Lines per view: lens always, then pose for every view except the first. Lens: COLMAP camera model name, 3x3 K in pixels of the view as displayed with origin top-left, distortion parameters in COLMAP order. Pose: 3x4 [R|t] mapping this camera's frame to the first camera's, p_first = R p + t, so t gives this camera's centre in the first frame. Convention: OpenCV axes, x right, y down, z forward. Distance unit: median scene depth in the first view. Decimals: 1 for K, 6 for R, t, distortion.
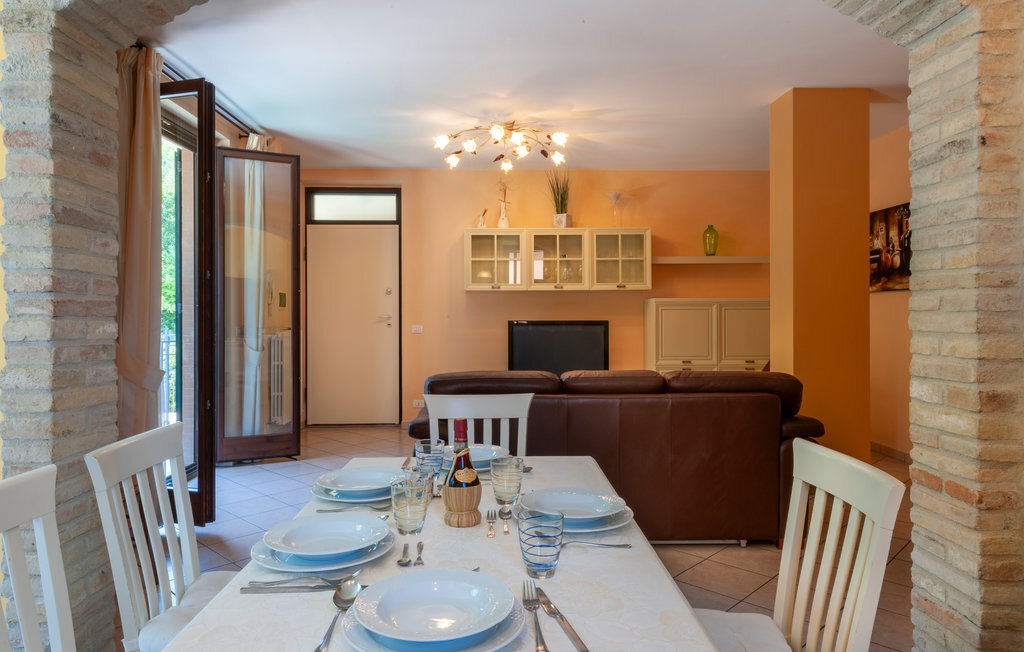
lens RADIAL K [[688.9, 0, 515.2], [0, 688.9, 318.4], [0, 0, 1]] dist [0.001791, 0.000852]
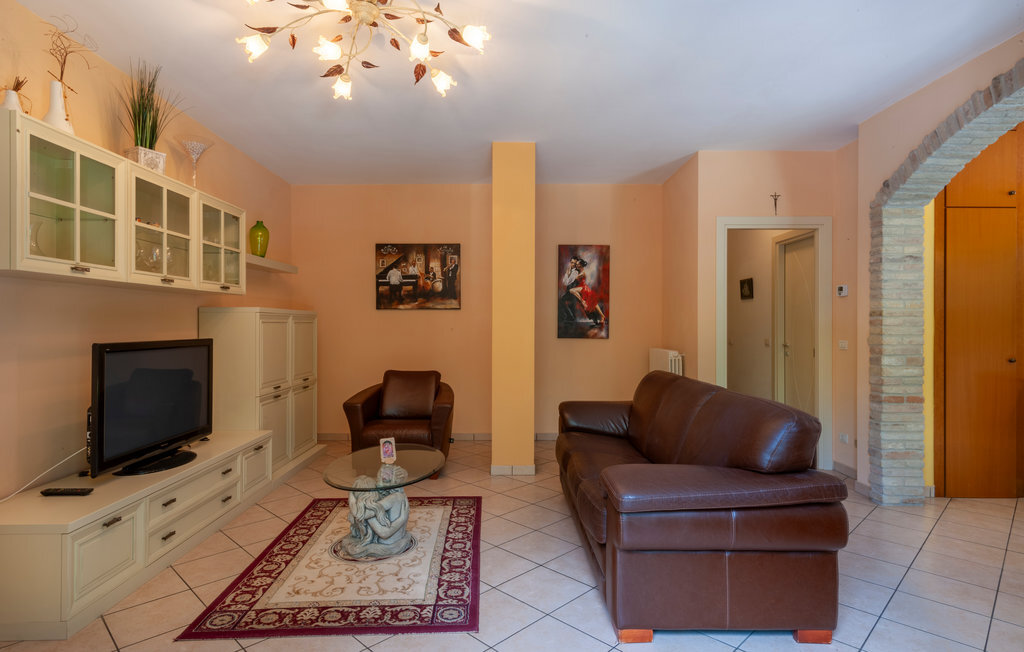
lens RADIAL K [[533.3, 0, 512.7], [0, 533.3, 326.0], [0, 0, 1]] dist [-0.001146, -0.000283]
pose [[0.005462, 0.000000, 0.999985, -0.441037], [0.008790, 0.999961, -0.000048, -0.007623], [-0.999946, 0.008790, 0.005462, 0.845549]]
